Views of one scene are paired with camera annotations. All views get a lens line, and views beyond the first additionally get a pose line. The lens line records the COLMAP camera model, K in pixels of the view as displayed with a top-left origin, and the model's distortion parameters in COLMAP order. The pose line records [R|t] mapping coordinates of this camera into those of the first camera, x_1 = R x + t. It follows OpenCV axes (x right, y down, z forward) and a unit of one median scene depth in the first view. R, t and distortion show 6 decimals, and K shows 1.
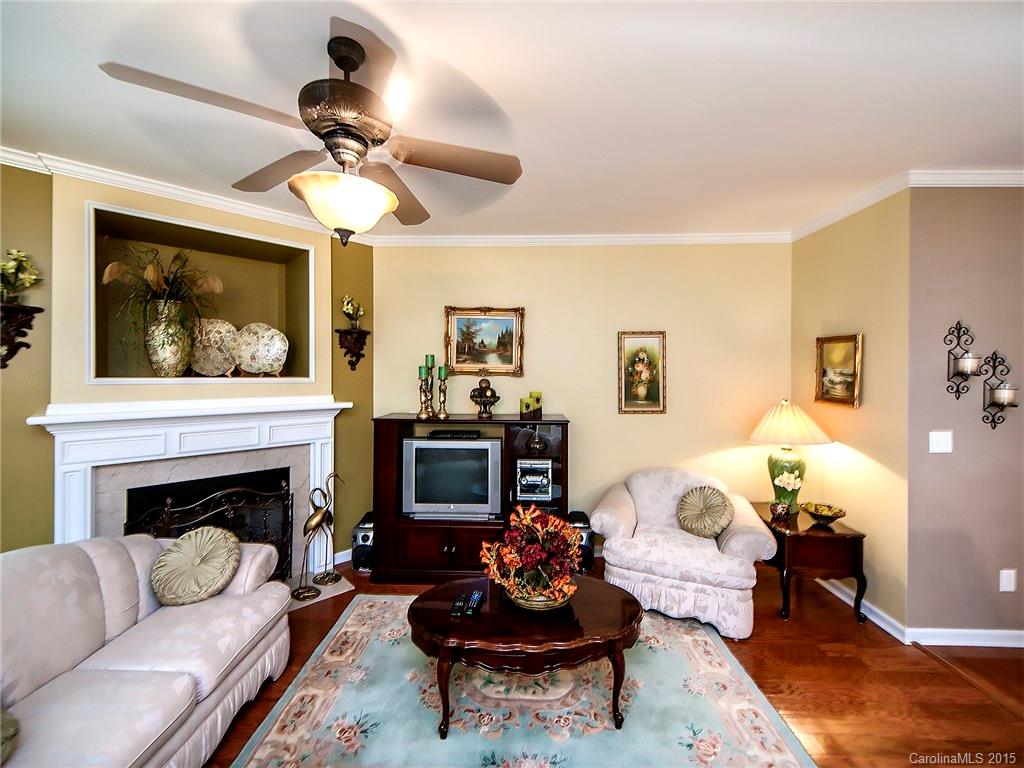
lens RADIAL K [[430.8, 0, 515.8], [0, 430.8, 371.6], [0, 0, 1]] dist [0.015341, -0.006685]
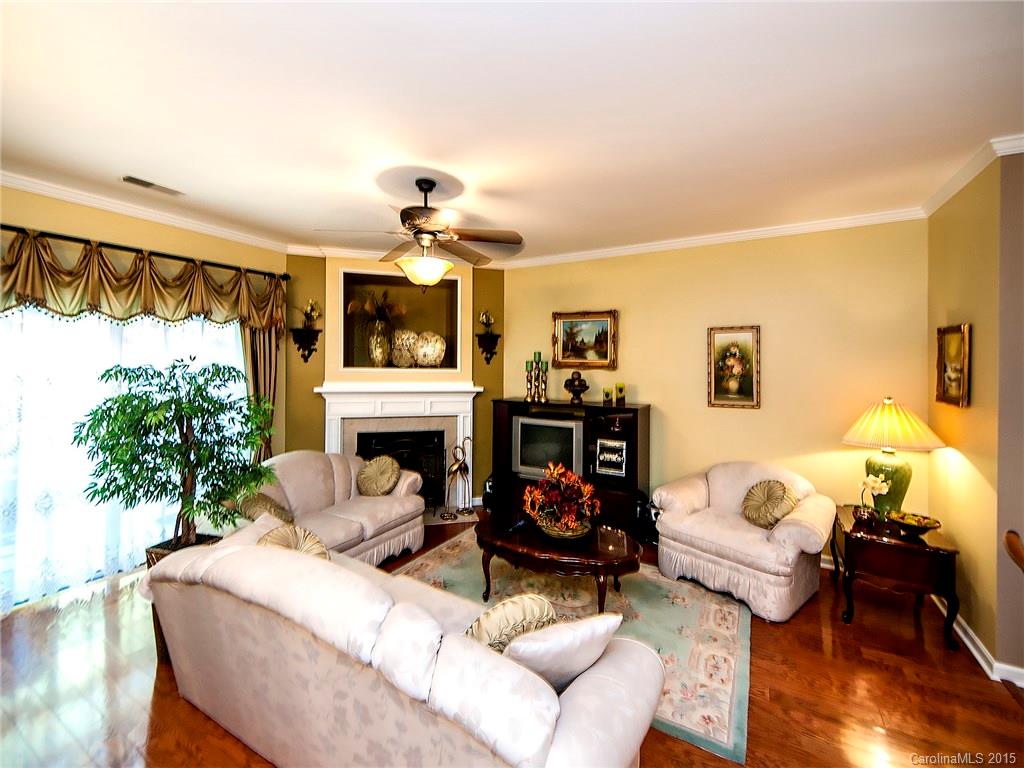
lens RADIAL K [[430.8, 0, 501.4], [0, 430.8, 363.0], [0, 0, 1]] dist [0.015341, -0.006685]
pose [[0.878649, 0.002196, -0.477464, 0.364286], [-0.004573, 0.999982, -0.003817, -0.000983], [0.477447, 0.005537, 0.878643, -0.196685]]
